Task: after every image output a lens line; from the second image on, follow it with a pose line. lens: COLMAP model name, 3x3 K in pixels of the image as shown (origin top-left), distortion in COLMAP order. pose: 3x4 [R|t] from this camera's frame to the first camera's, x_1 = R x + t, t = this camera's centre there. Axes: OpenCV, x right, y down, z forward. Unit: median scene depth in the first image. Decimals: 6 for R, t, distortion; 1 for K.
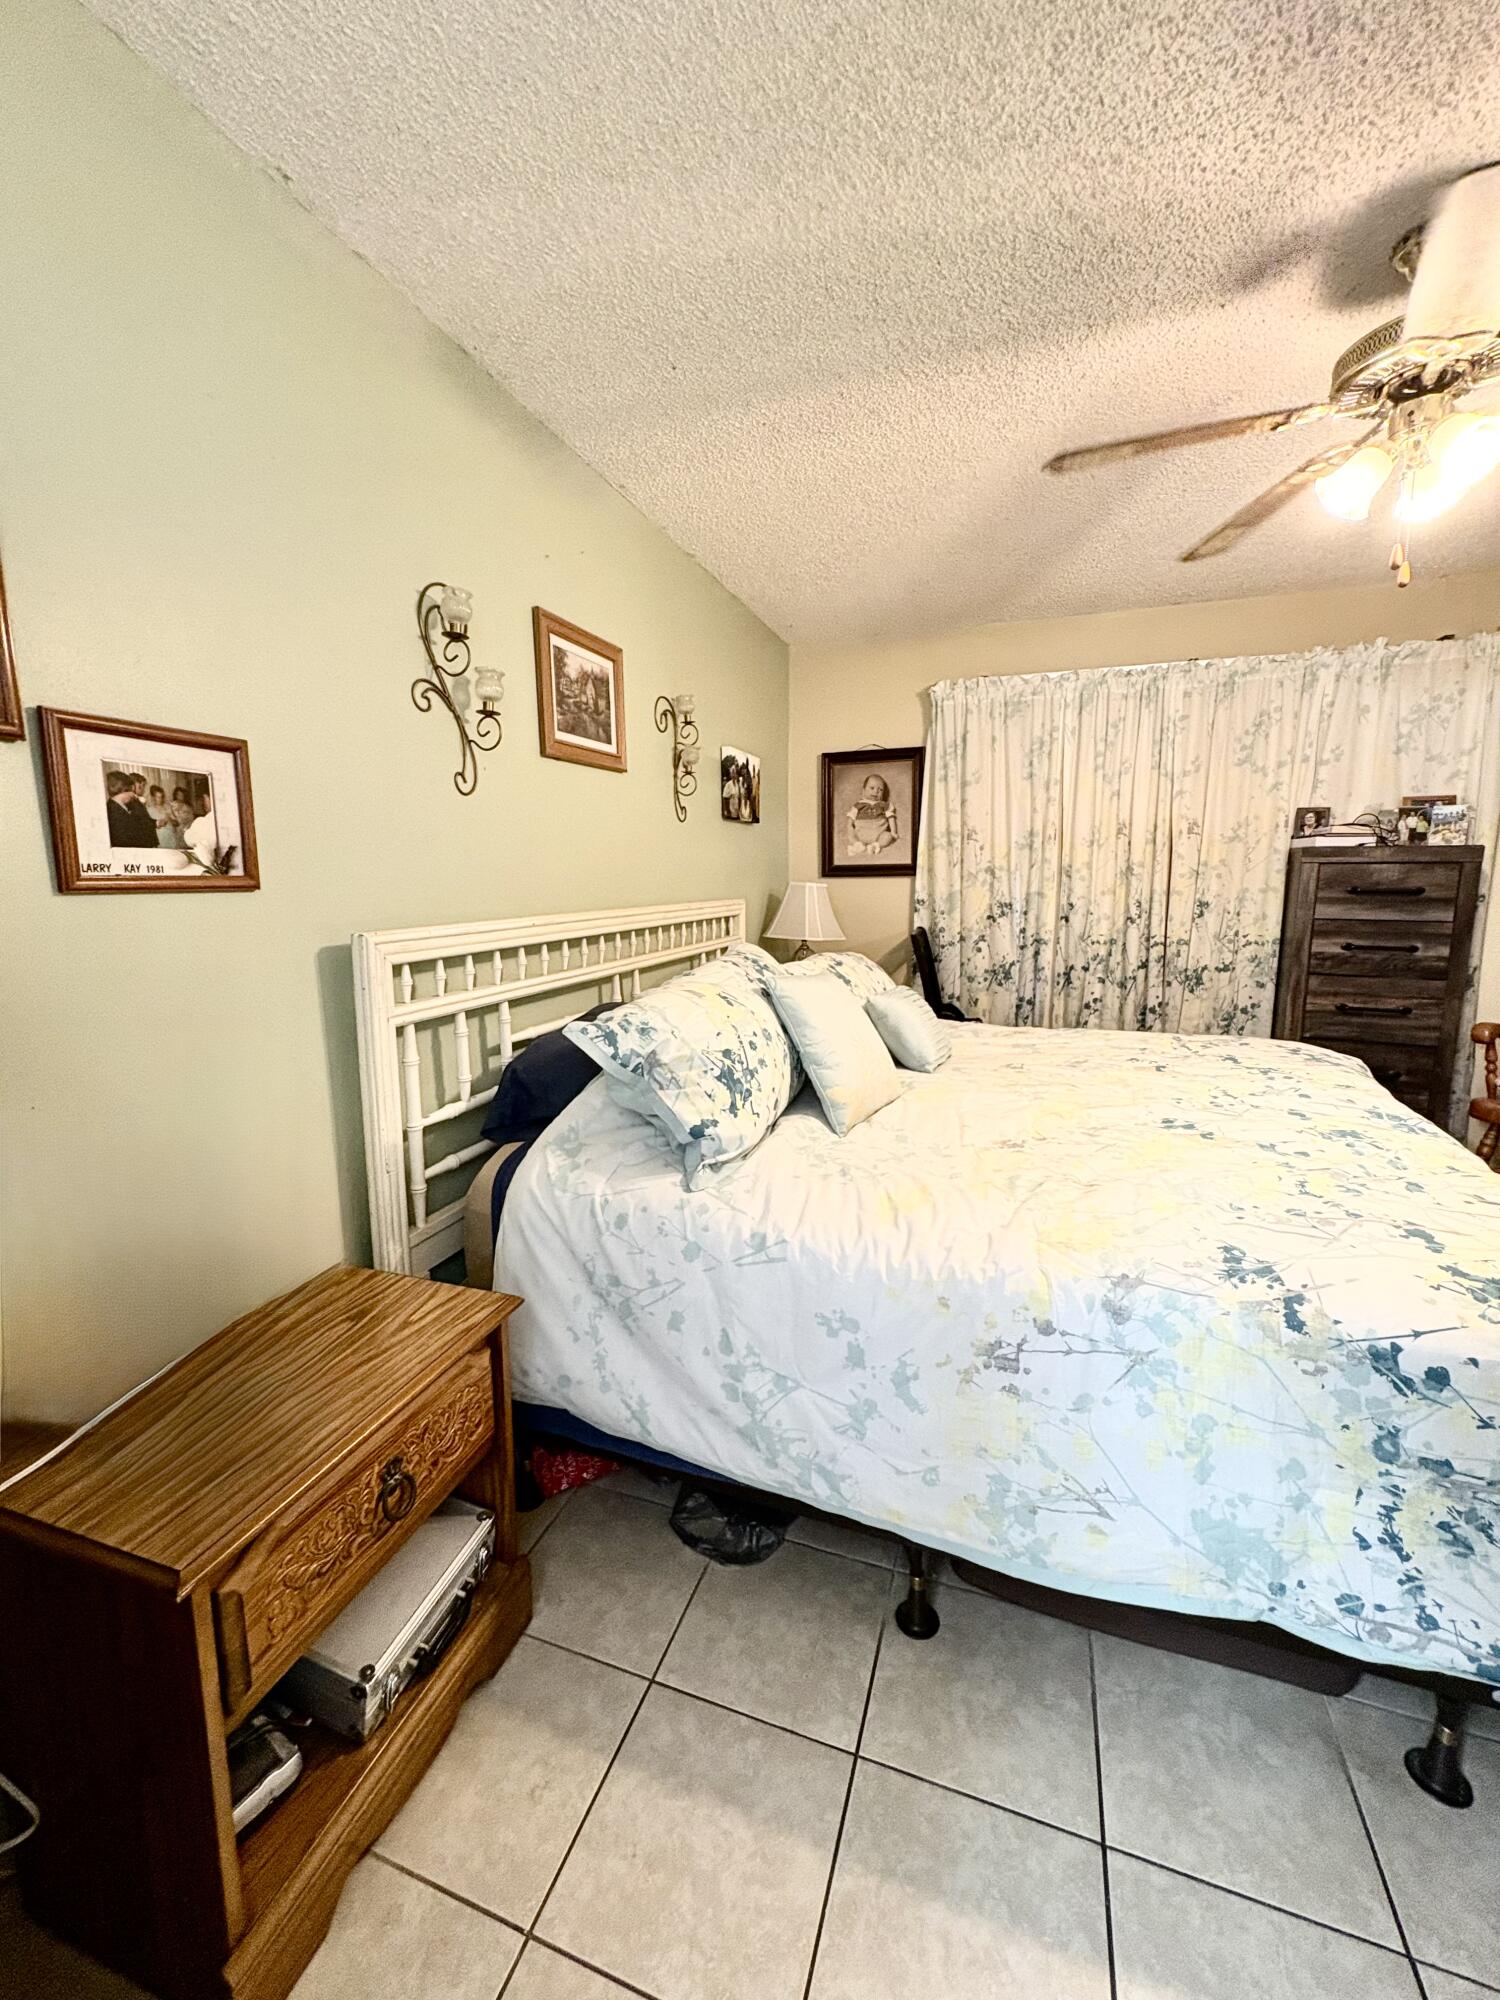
lens RADIAL K [[796.3, 0, 749.0], [0, 796.3, 998.6], [0, 0, 1]] dist [0.000070, 0.000336]
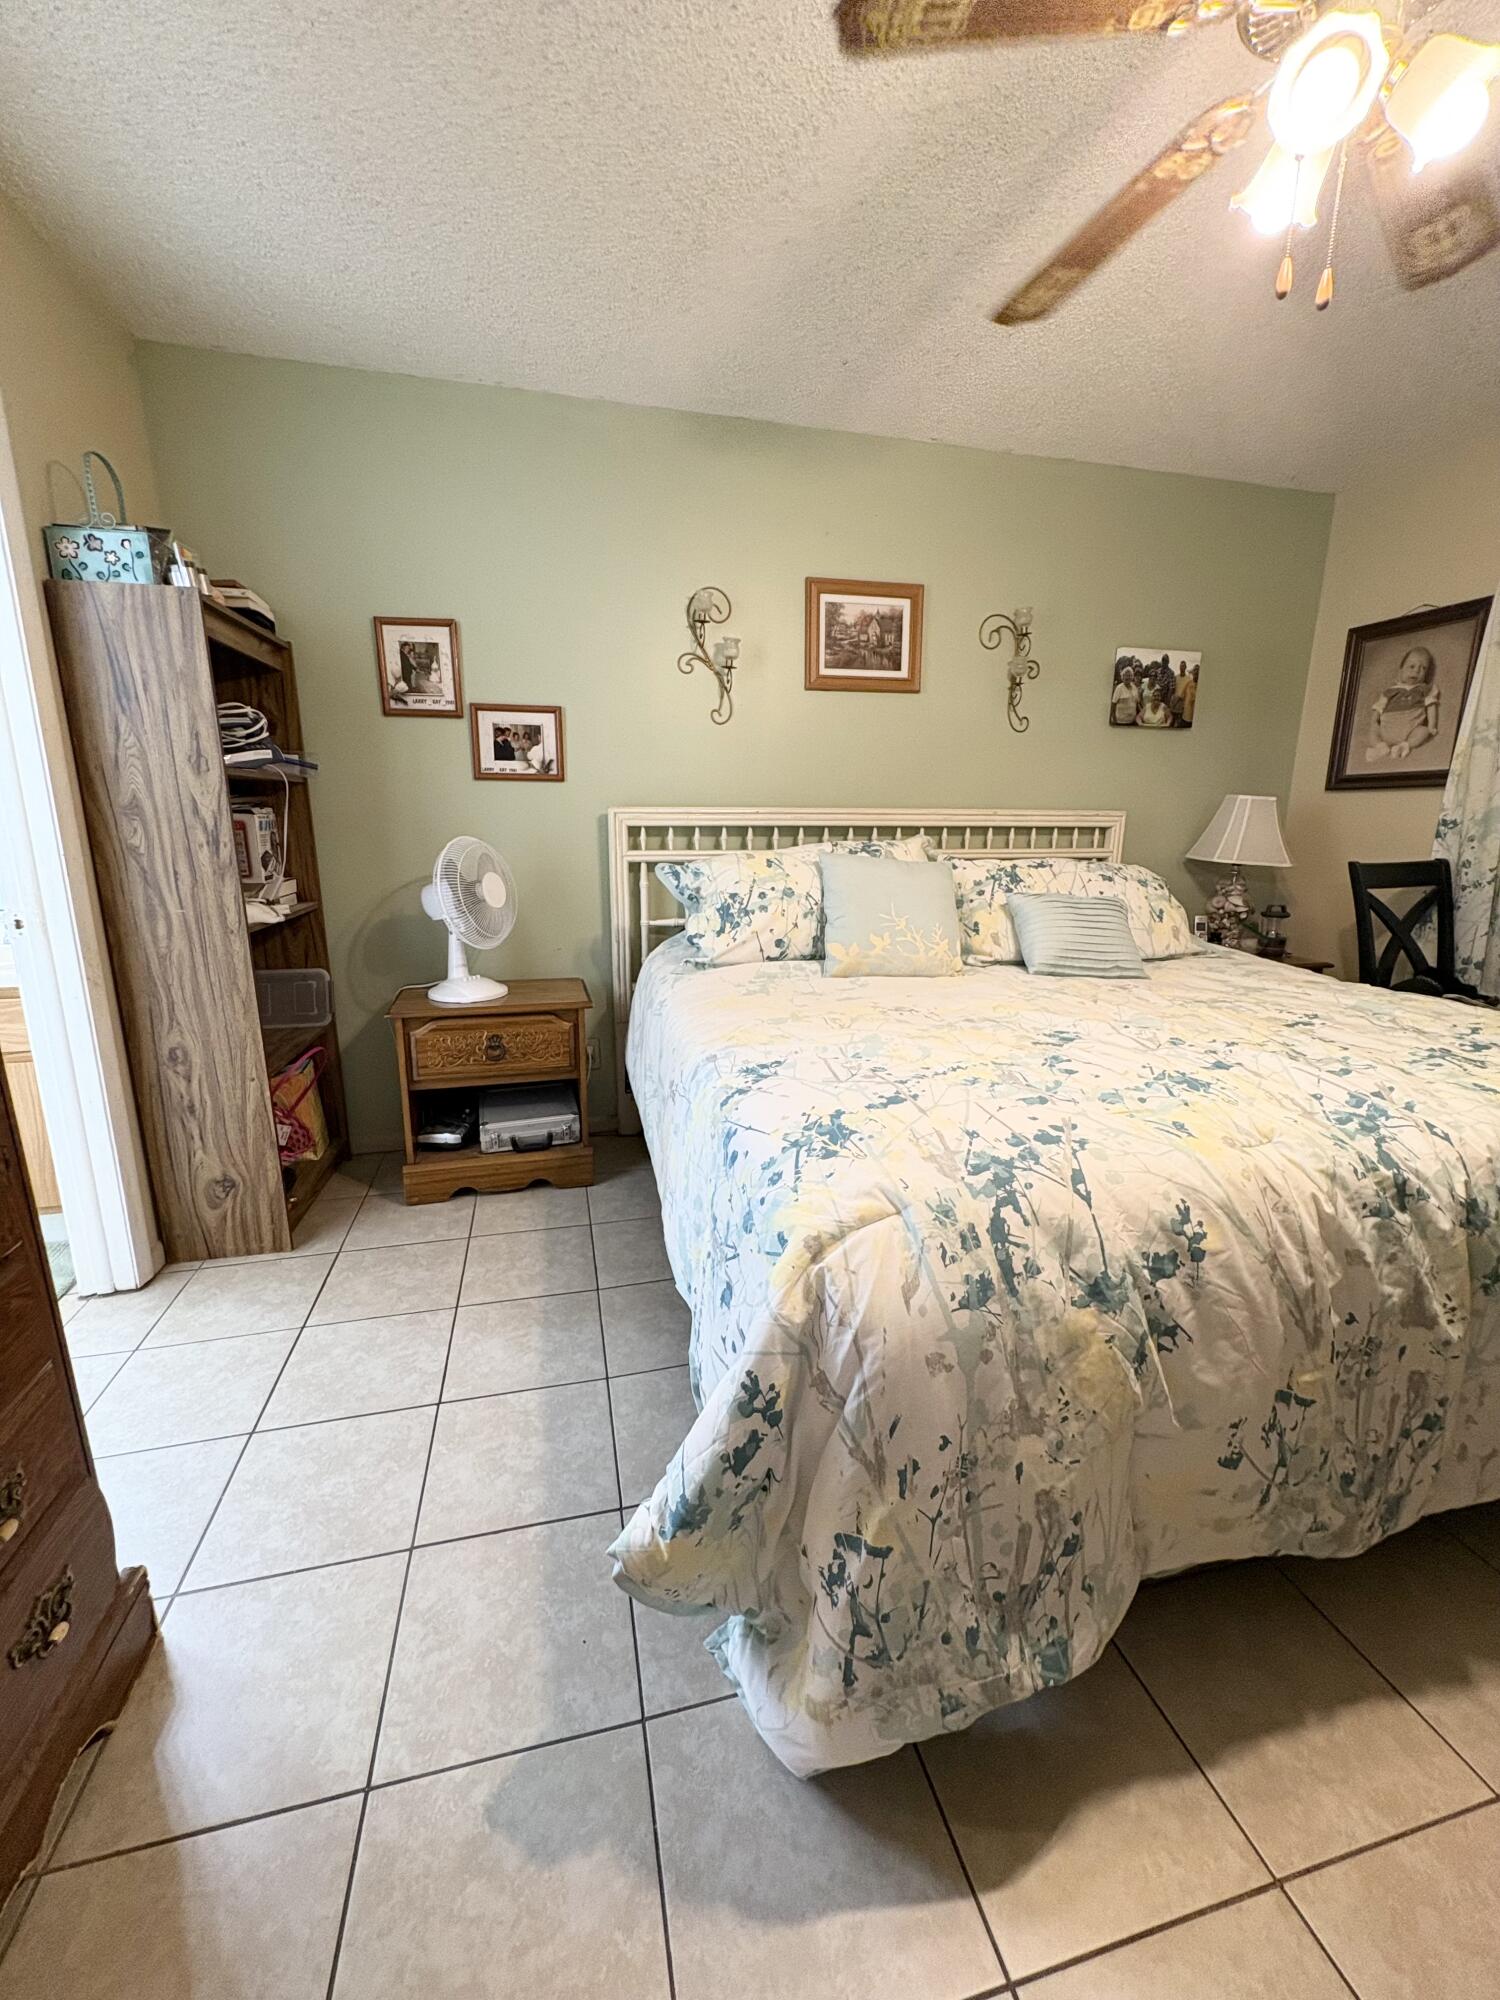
lens RADIAL K [[796.3, 0, 751.2], [0, 796.3, 997.3], [0, 0, 1]] dist [0.000070, 0.000336]
pose [[0.557952, 0.197112, -0.806124, 0.595685], [-0.138269, 0.979885, 0.143899, 0.018823], [0.818273, 0.031173, 0.573983, 0.104514]]
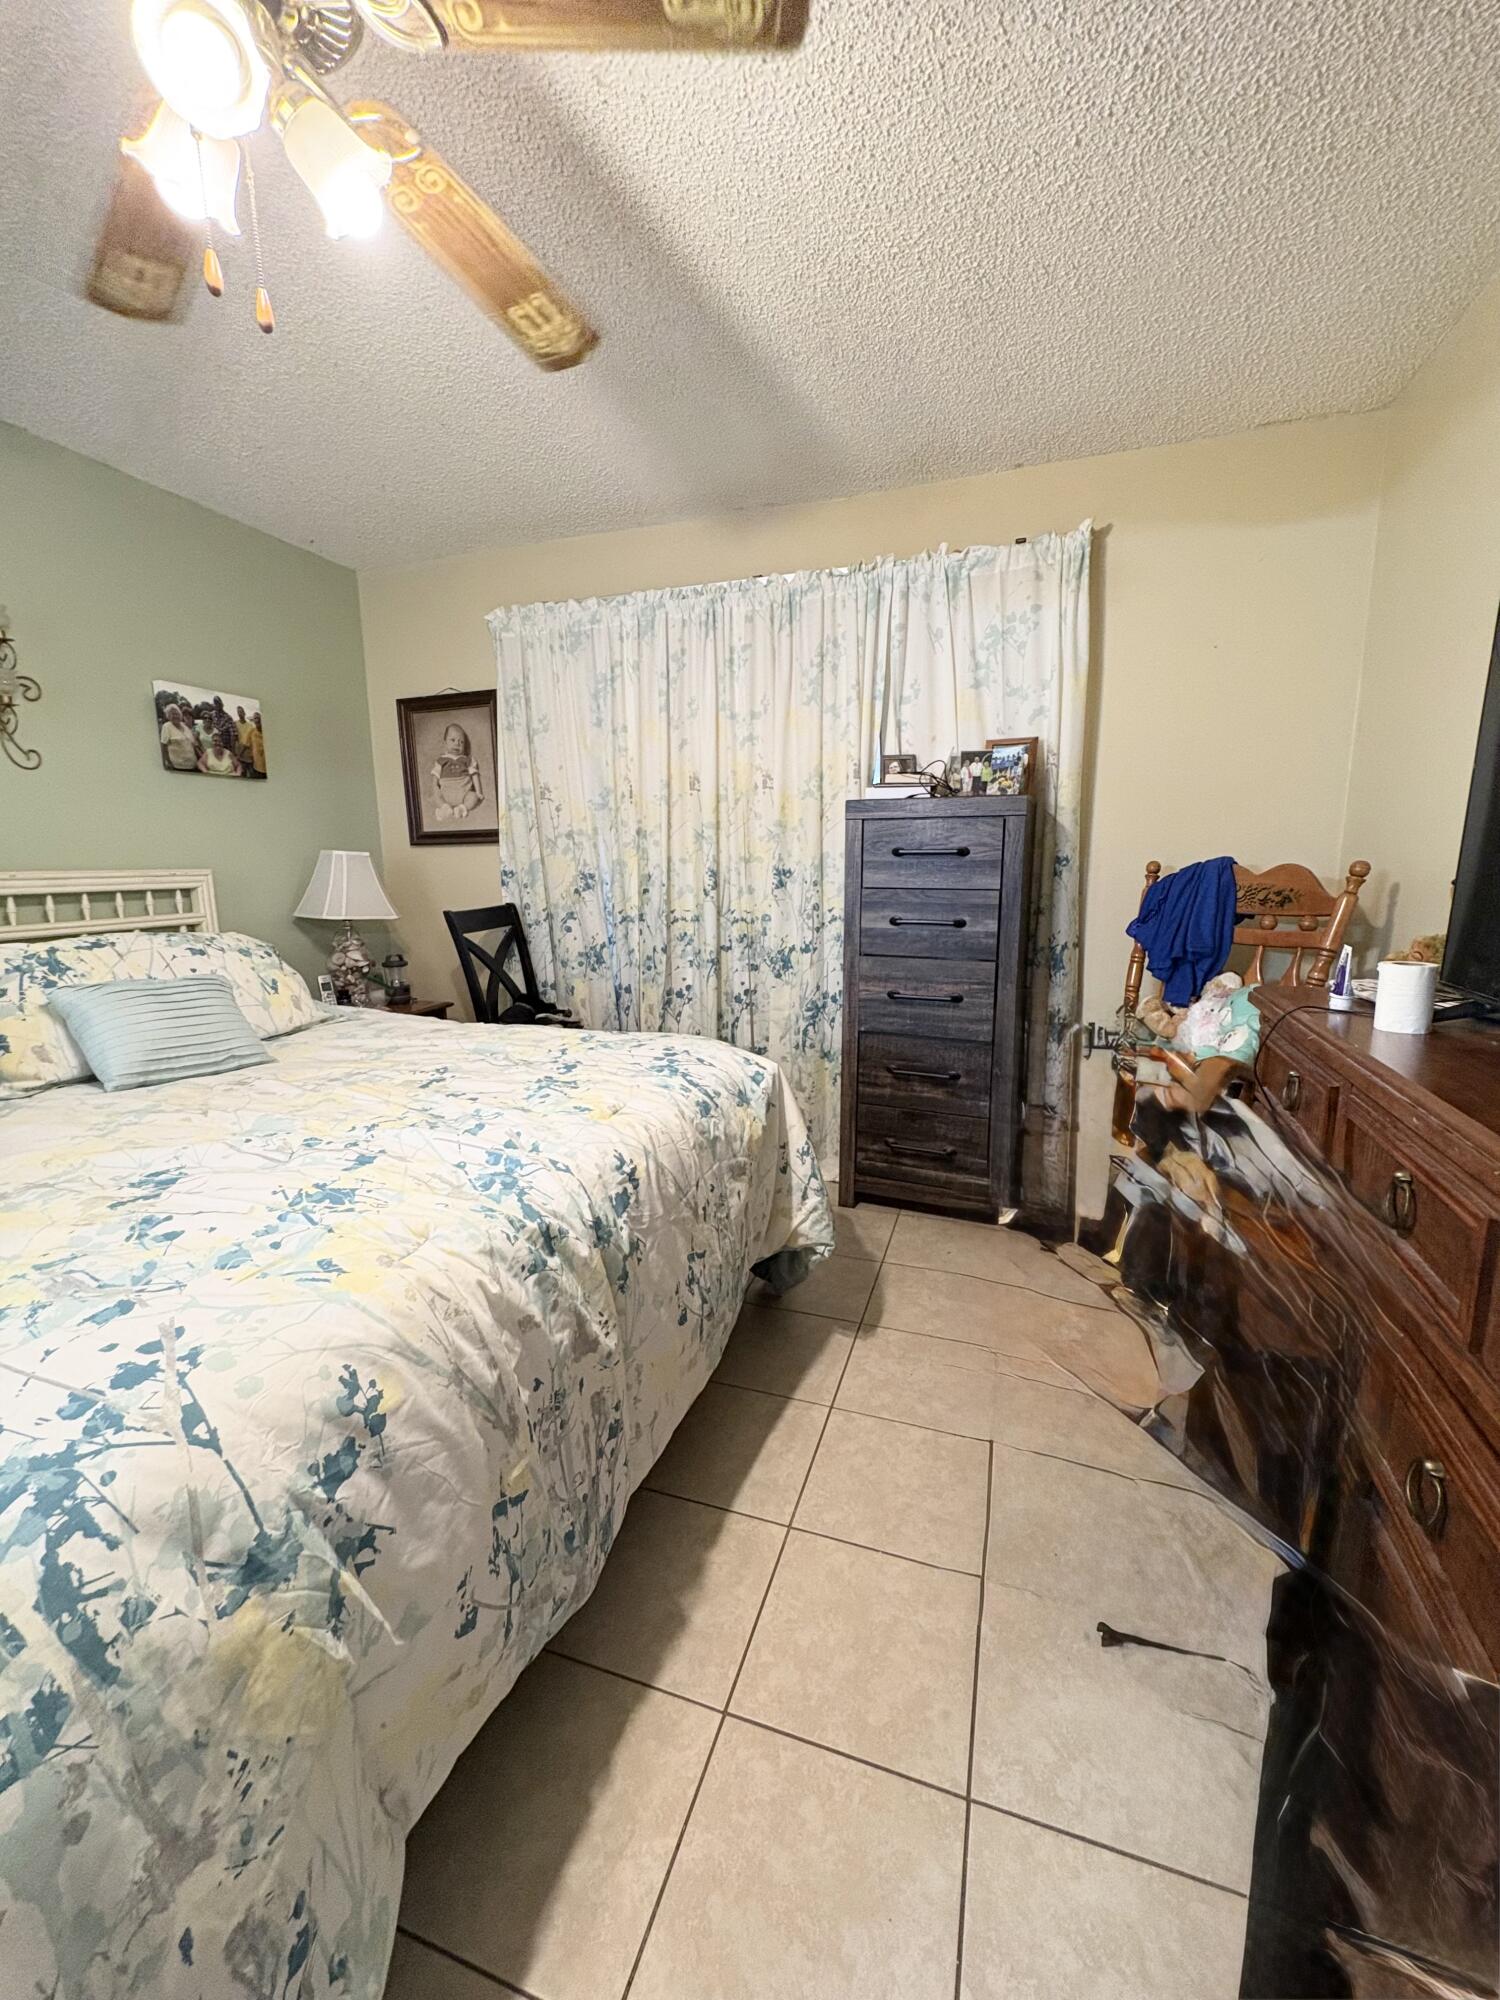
lens RADIAL K [[796.3, 0, 749.4], [0, 796.3, 996.5], [0, 0, 1]] dist [0.000070, 0.000336]
pose [[0.999820, -0.008802, 0.016804, 0.577176], [0.008525, 0.999828, 0.016453, -0.002195], [-0.016946, -0.016307, 0.999723, 0.176924]]
